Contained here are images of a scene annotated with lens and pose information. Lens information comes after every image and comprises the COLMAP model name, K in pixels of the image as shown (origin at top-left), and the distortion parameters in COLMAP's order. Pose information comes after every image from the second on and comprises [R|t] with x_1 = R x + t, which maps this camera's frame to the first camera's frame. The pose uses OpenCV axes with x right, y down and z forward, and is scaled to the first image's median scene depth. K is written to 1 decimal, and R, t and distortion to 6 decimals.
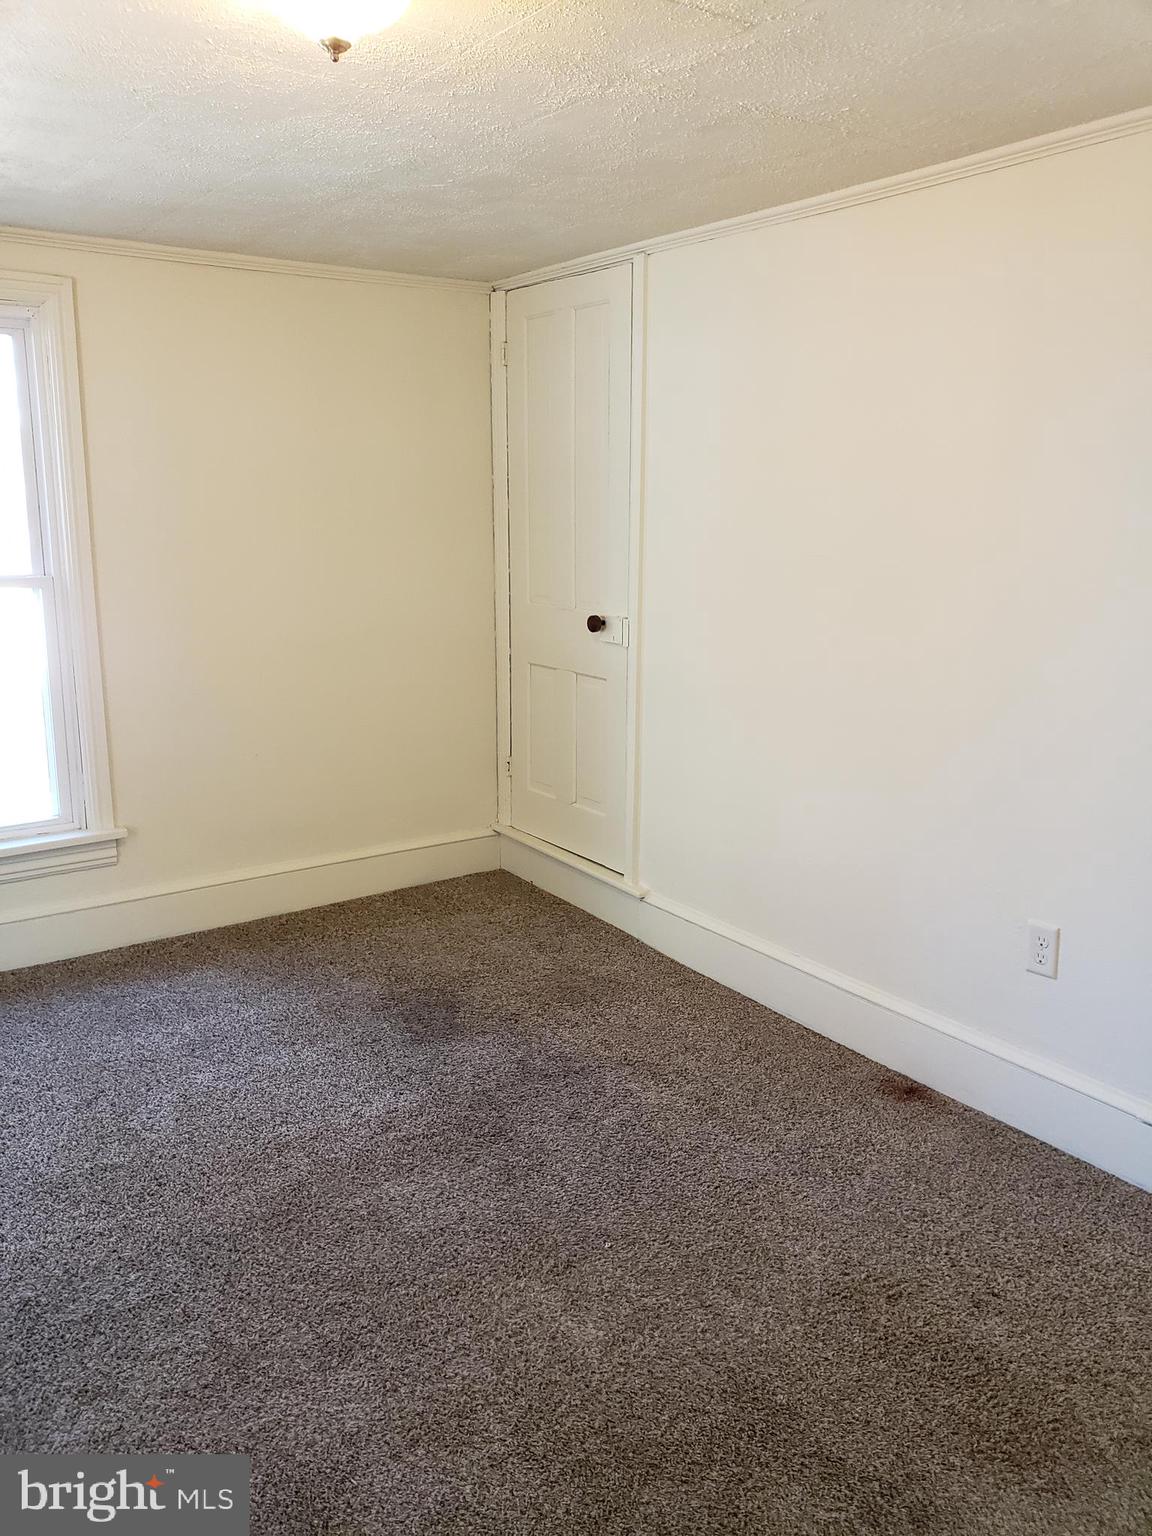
lens RADIAL K [[1203.4, 0, 572.9], [0, 1203.4, 765.0], [0, 0, 1]] dist [0.040303, -0.021926]
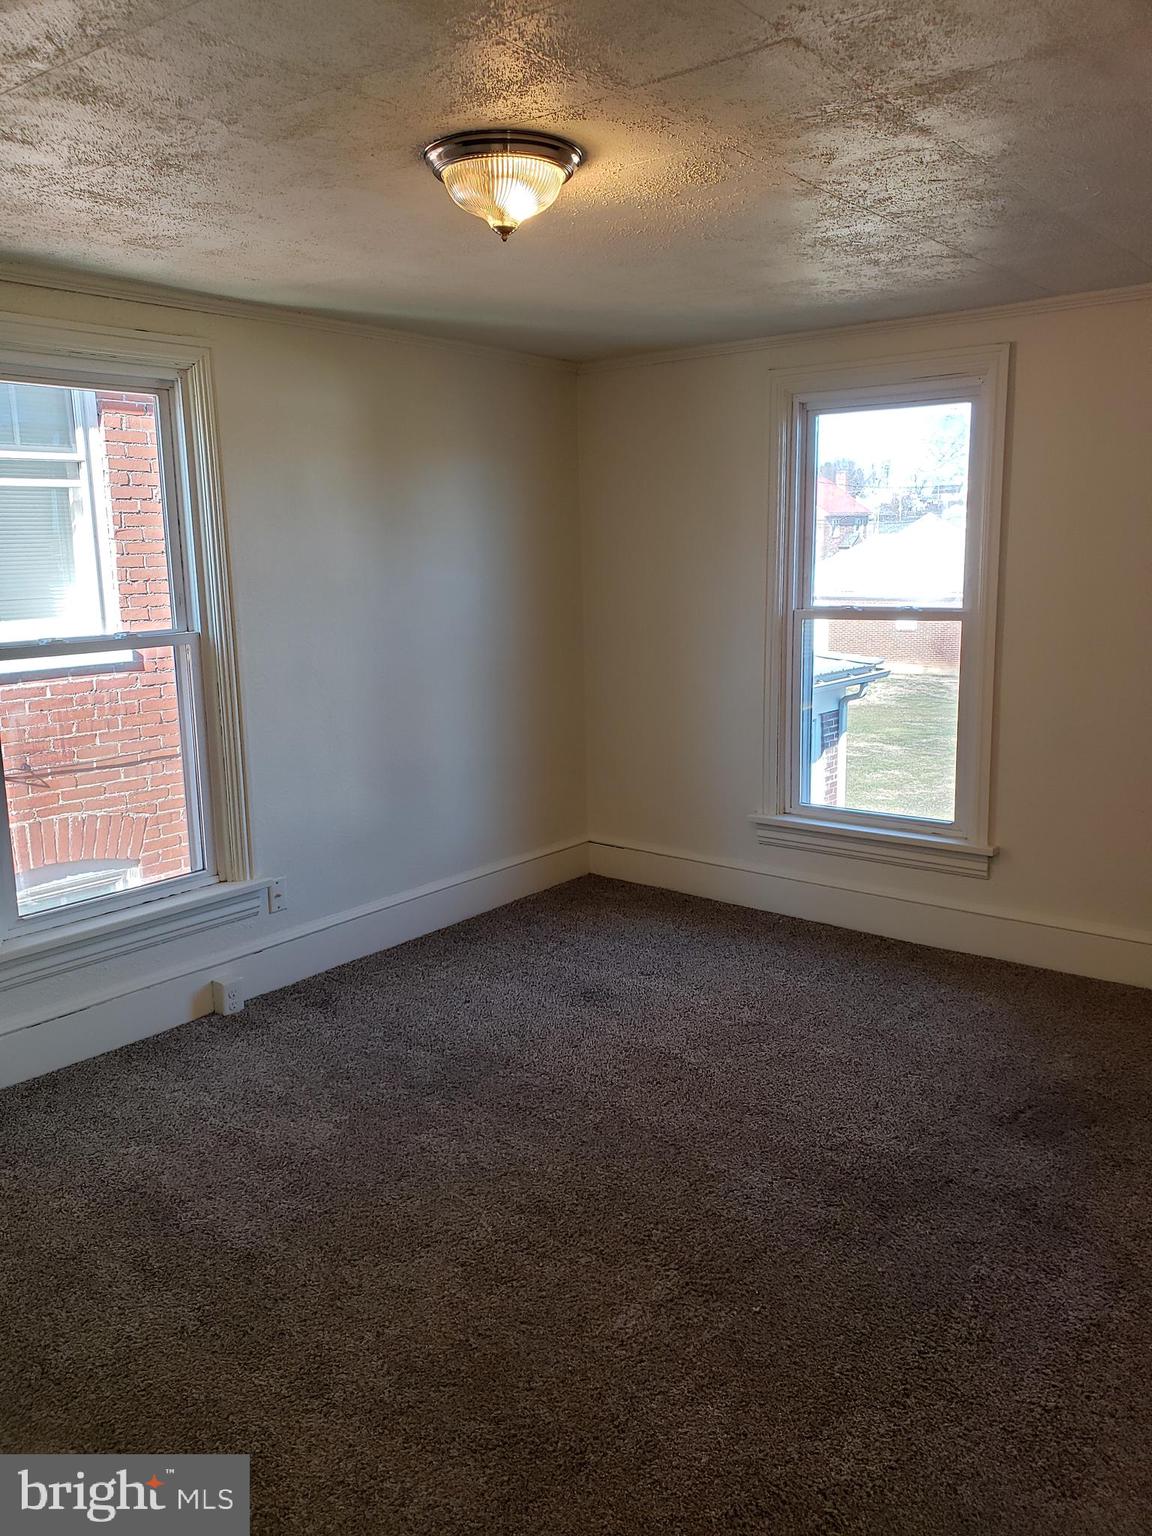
lens RADIAL K [[1203.4, 0, 580.3], [0, 1203.4, 770.2], [0, 0, 1]] dist [0.040303, -0.021926]
pose [[0.284141, 0.170471, -0.943506, 0.575965], [-0.190659, 0.974460, 0.118646, -0.078614], [0.939635, 0.146176, 0.309386, 0.348343]]
